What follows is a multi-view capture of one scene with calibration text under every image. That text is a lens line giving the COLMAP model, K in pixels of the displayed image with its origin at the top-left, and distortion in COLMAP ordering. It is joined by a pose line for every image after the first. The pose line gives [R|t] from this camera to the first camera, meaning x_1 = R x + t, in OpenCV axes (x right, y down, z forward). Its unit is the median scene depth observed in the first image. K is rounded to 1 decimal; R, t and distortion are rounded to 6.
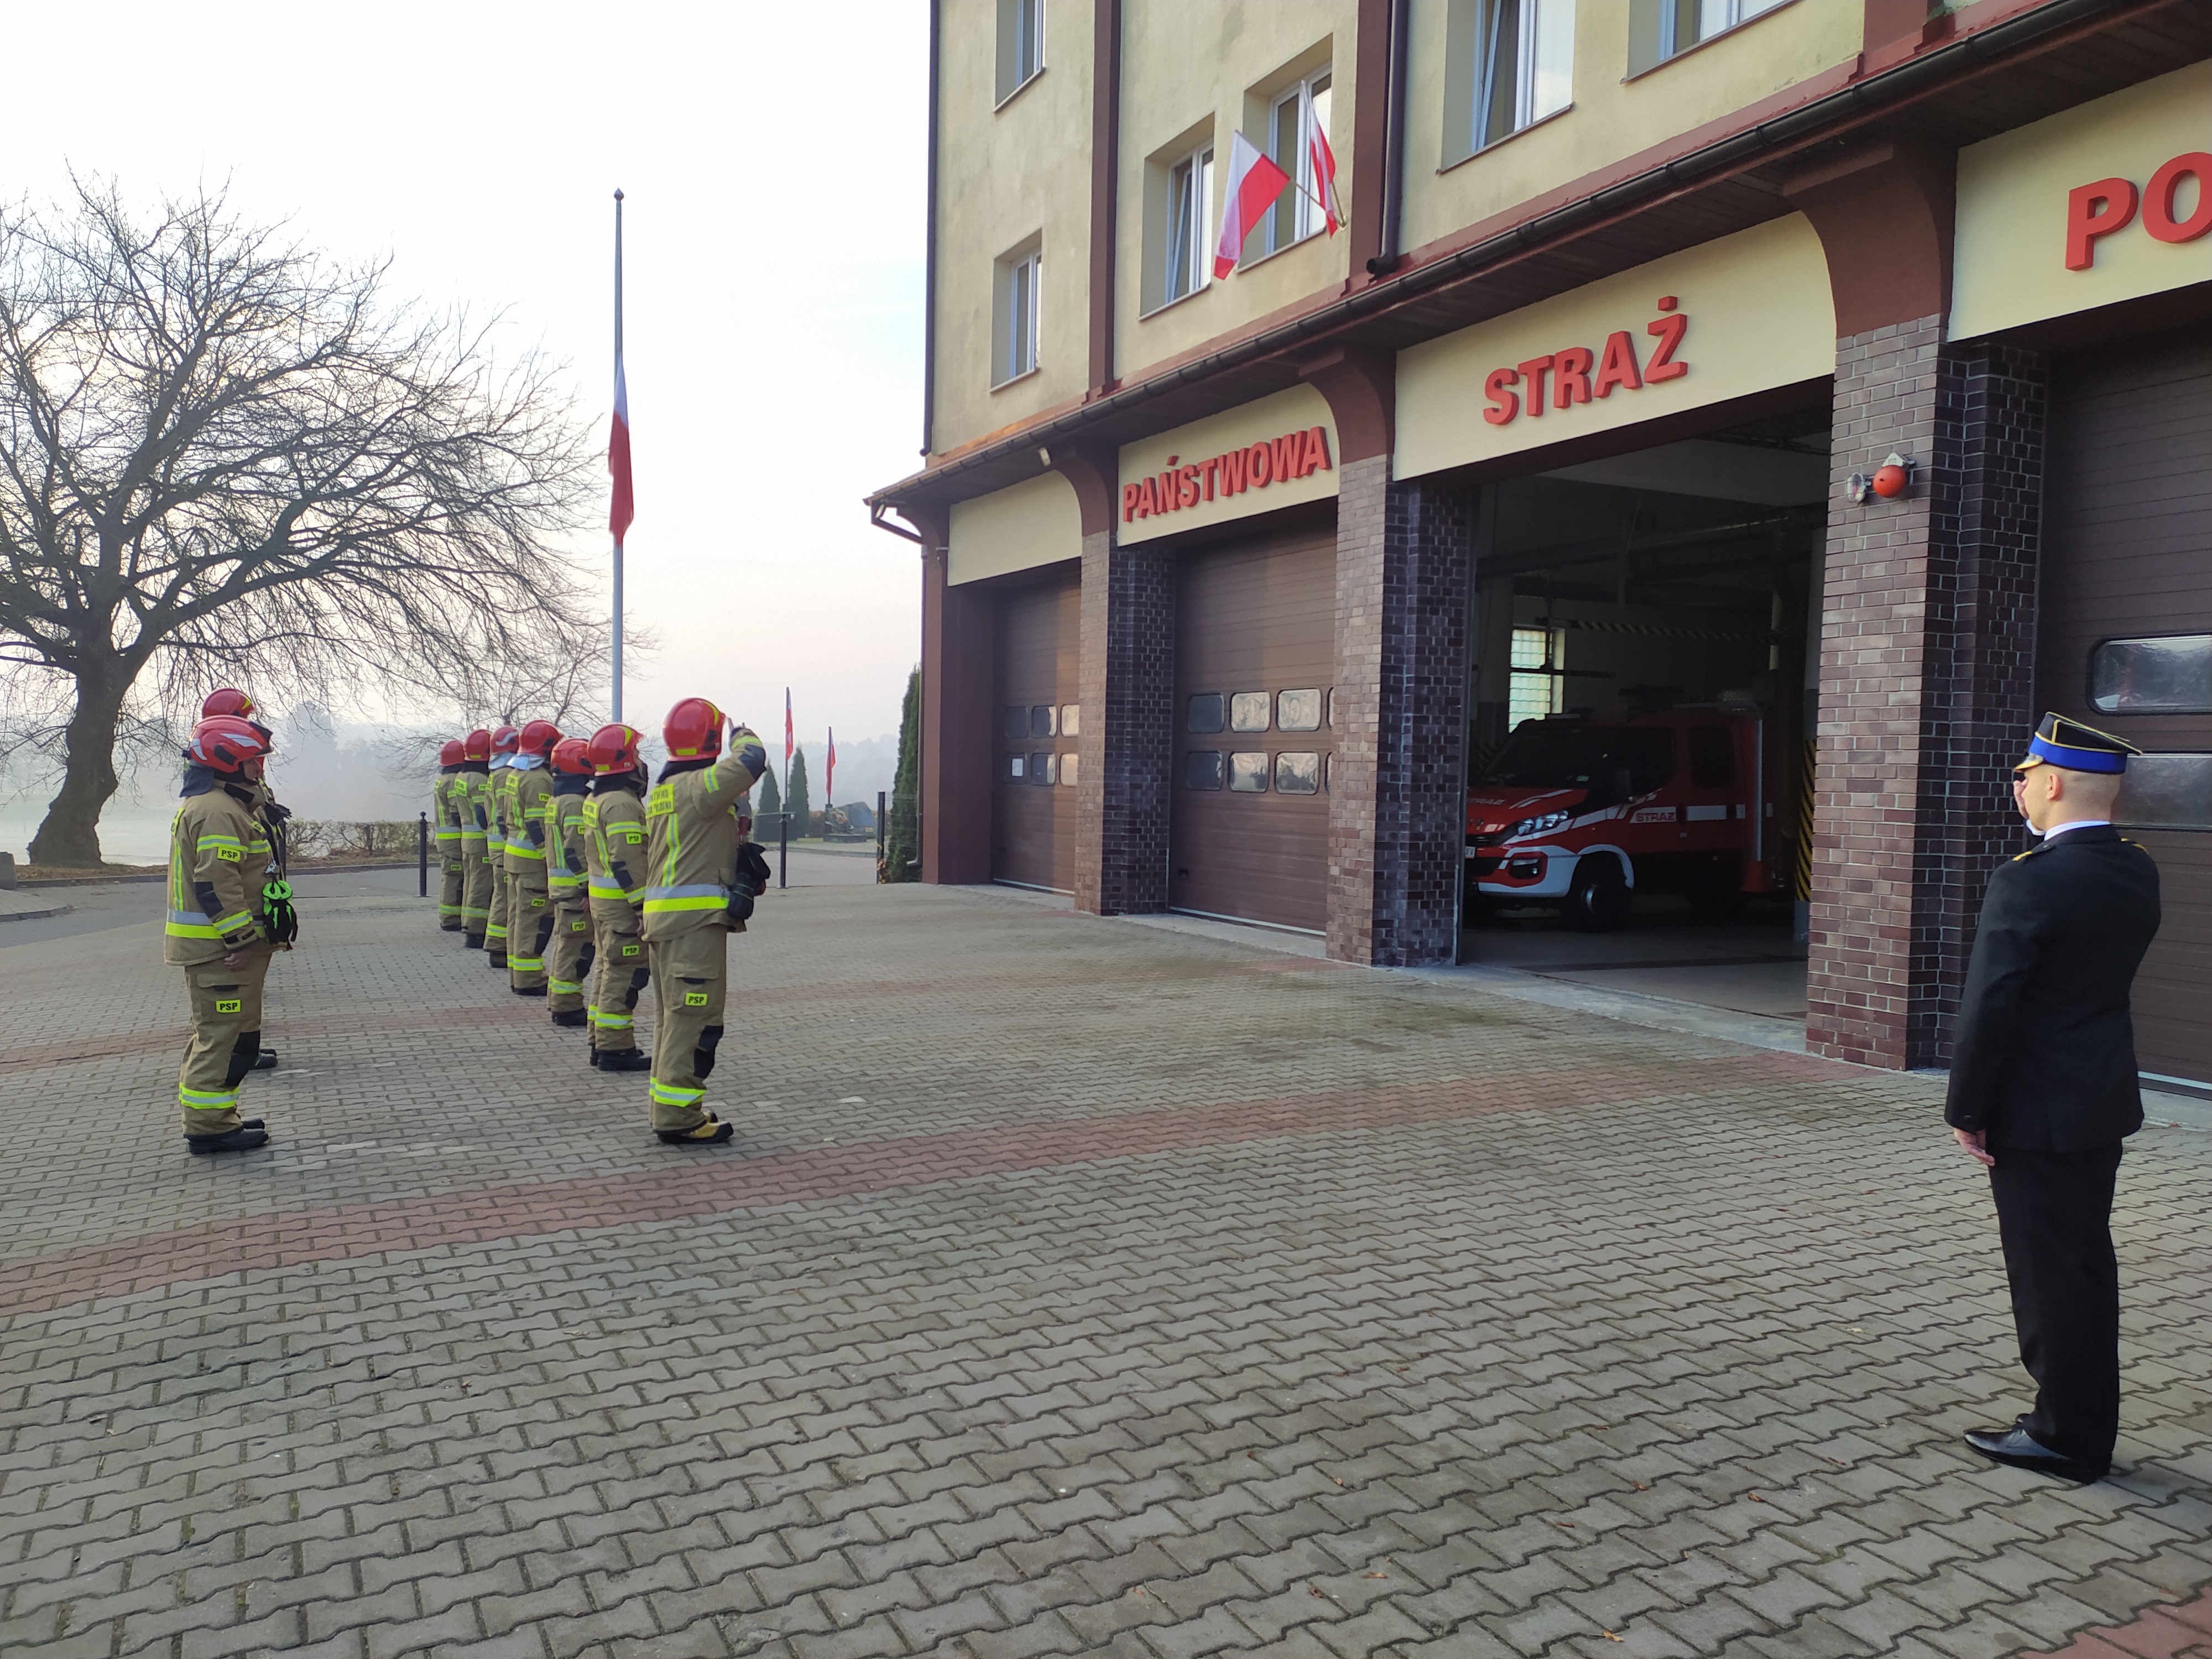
lens RADIAL K [[1664.5, 0, 1093.2], [0, 1664.5, 832.4], [0, 0, 1]] dist [0.071701, -0.058797]
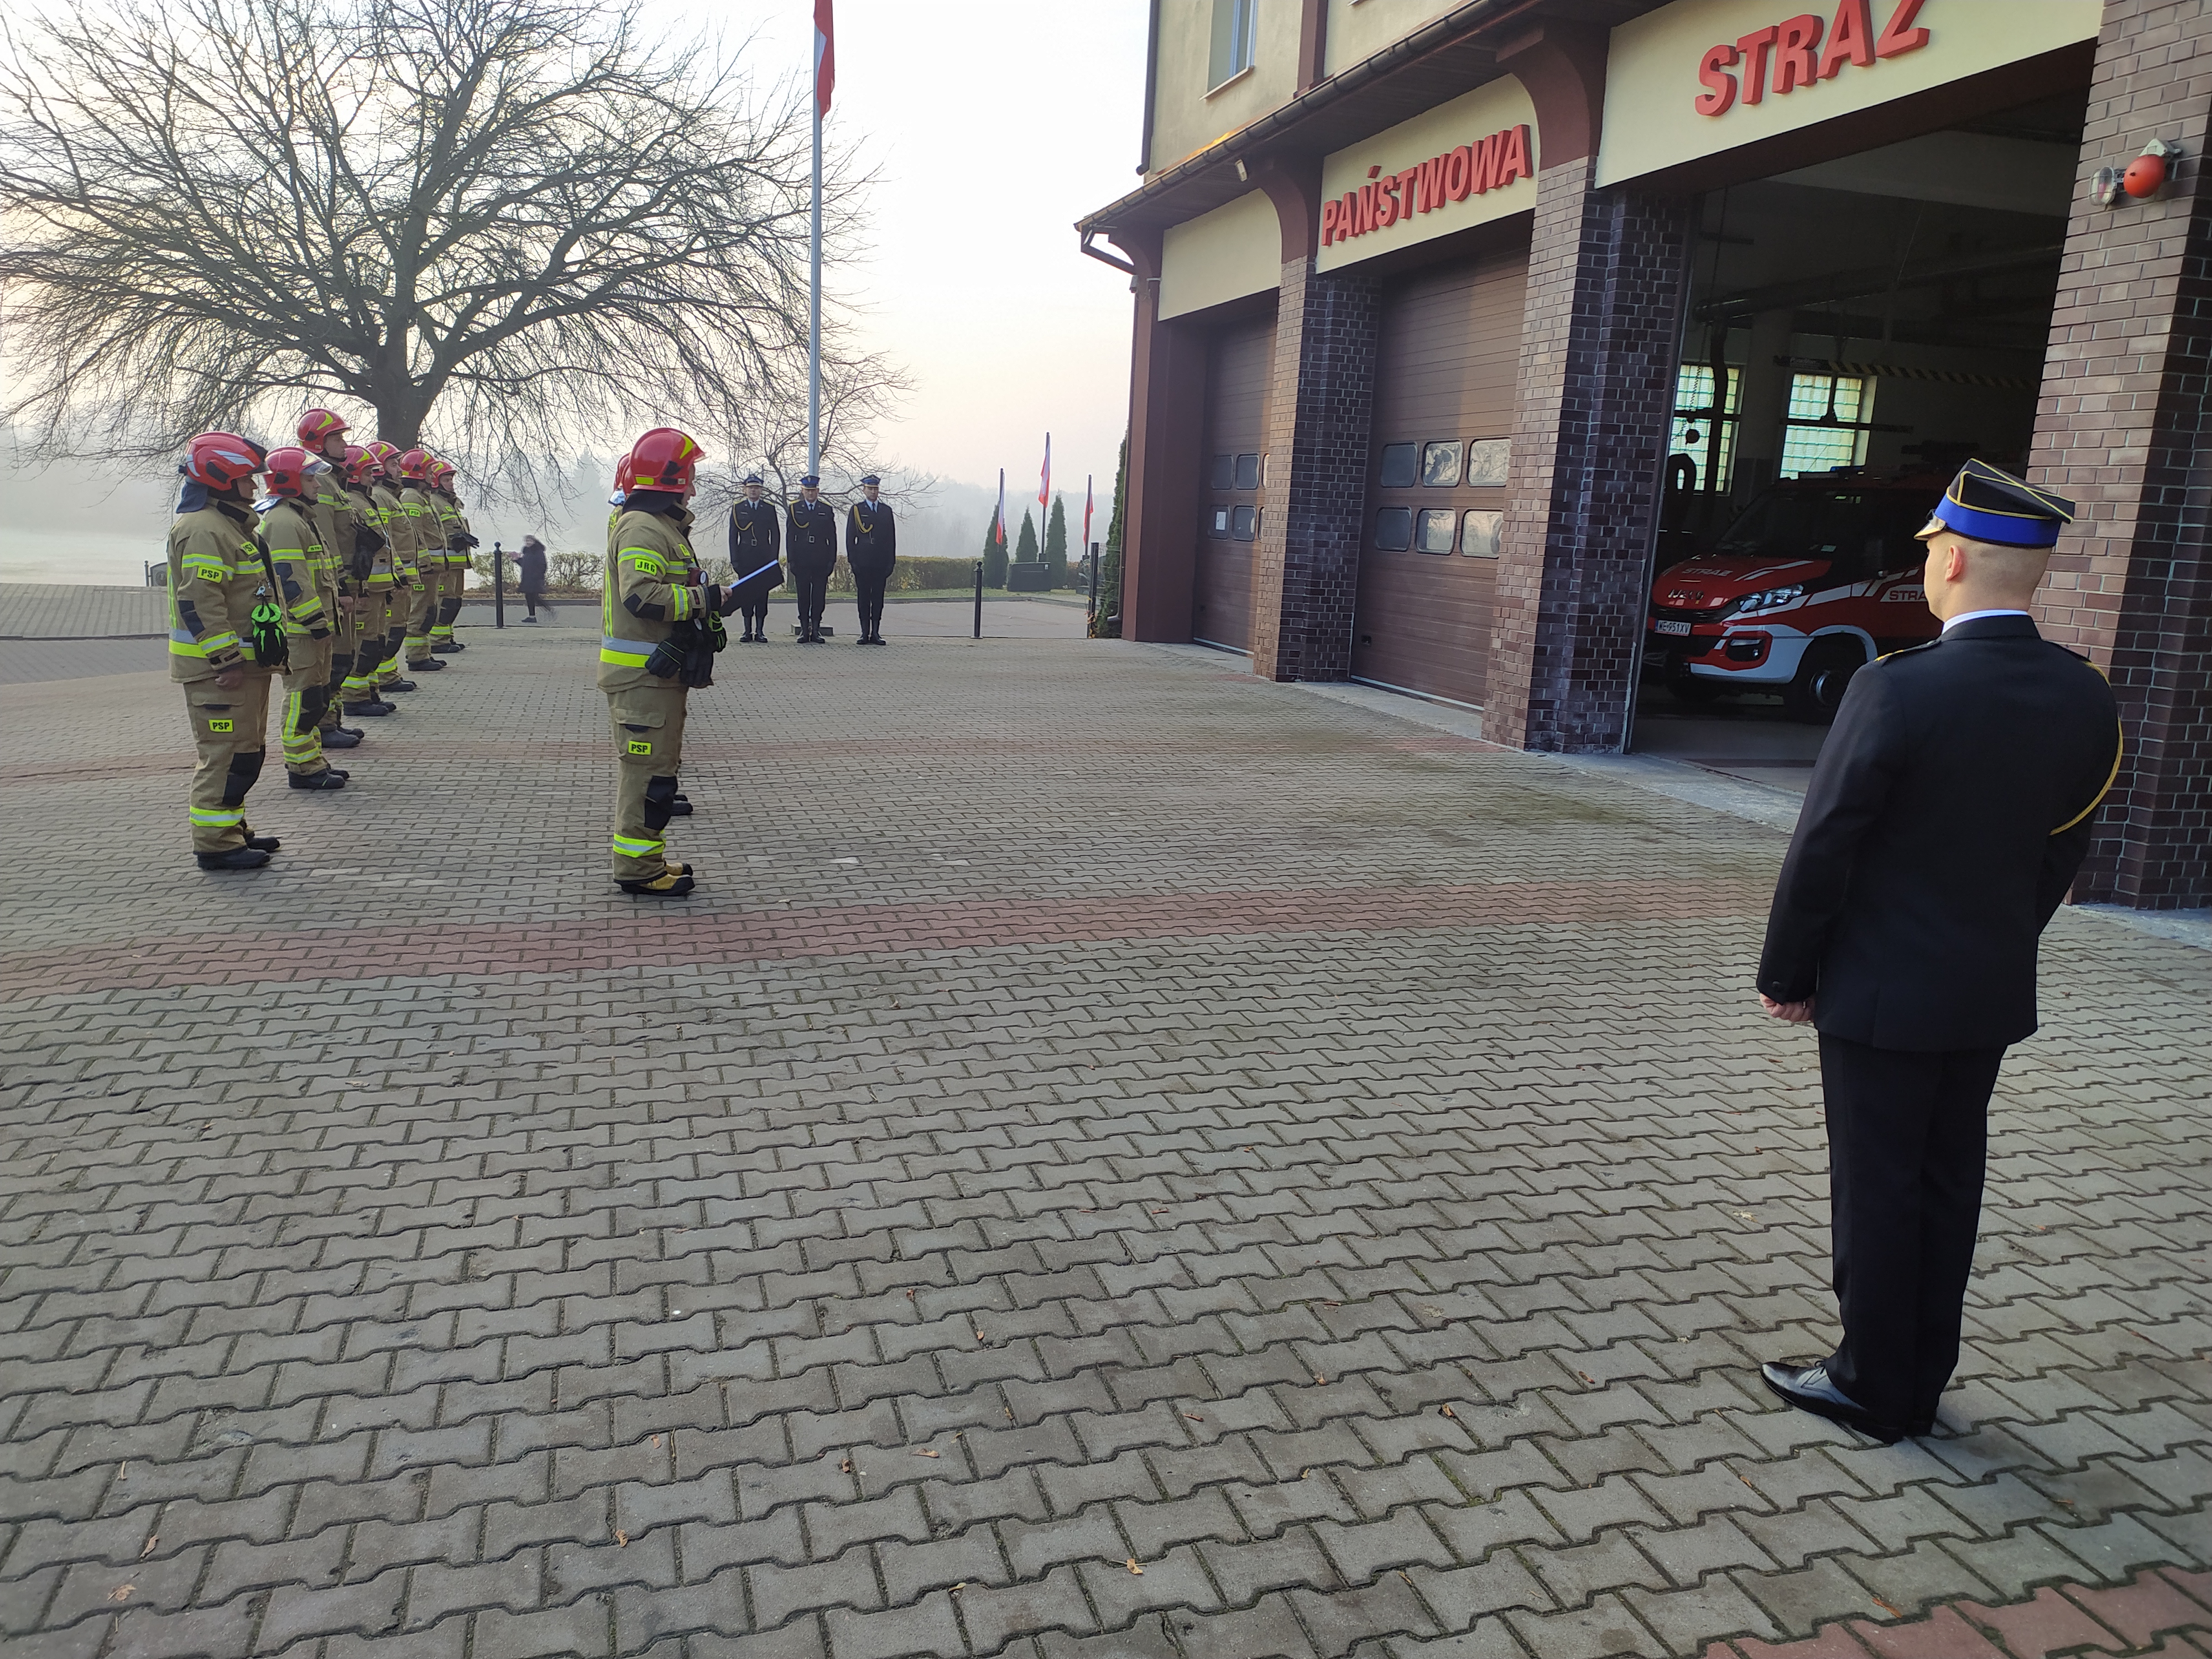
lens RADIAL K [[1664.5, 0, 1100.9], [0, 1664.5, 835.2], [0, 0, 1]] dist [0.071701, -0.058797]
pose [[0.981565, 0.063864, -0.180142, 0.192691], [-0.036996, 0.988183, 0.148748, -0.002753], [0.187513, -0.139341, 0.972329, 0.108959]]
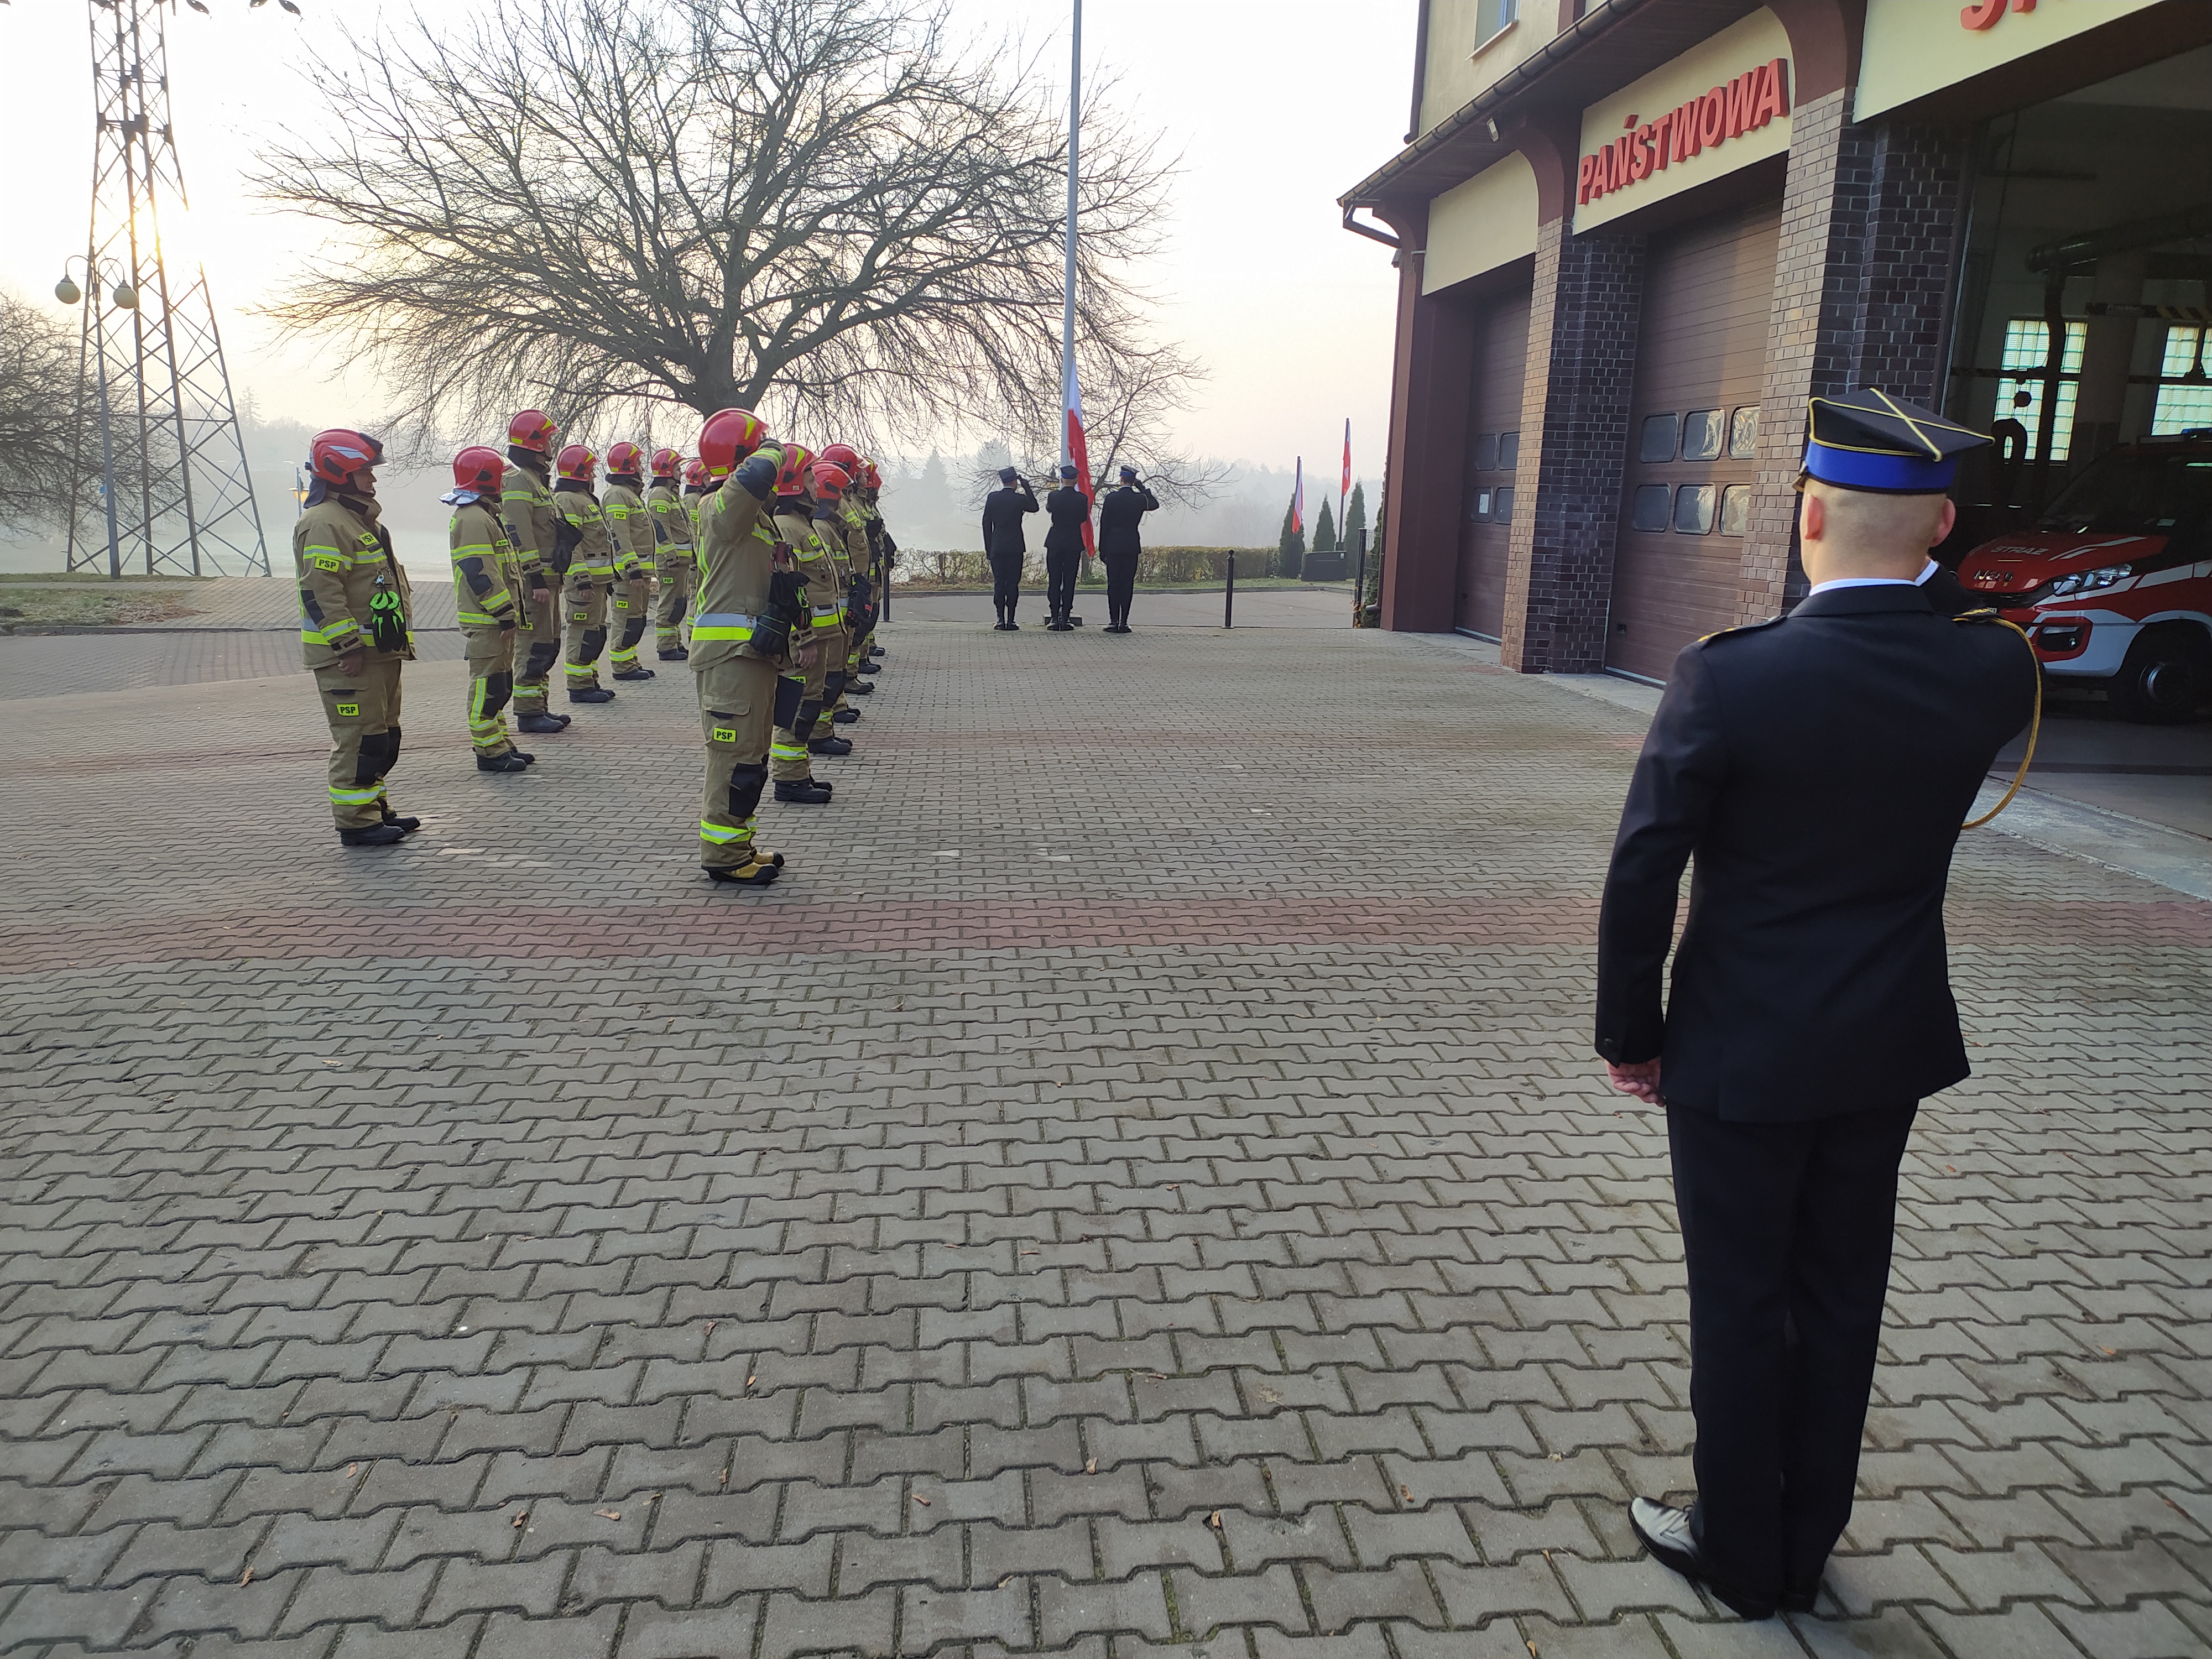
lens RADIAL K [[1664.5, 0, 1106.7], [0, 1664.5, 827.0], [0, 0, 1]] dist [0.071701, -0.058797]
pose [[0.924811, 0.085619, -0.370668, 0.318812], [-0.029272, 0.987471, 0.155060, -0.002350], [0.379300, -0.132551, 0.915730, 0.201886]]
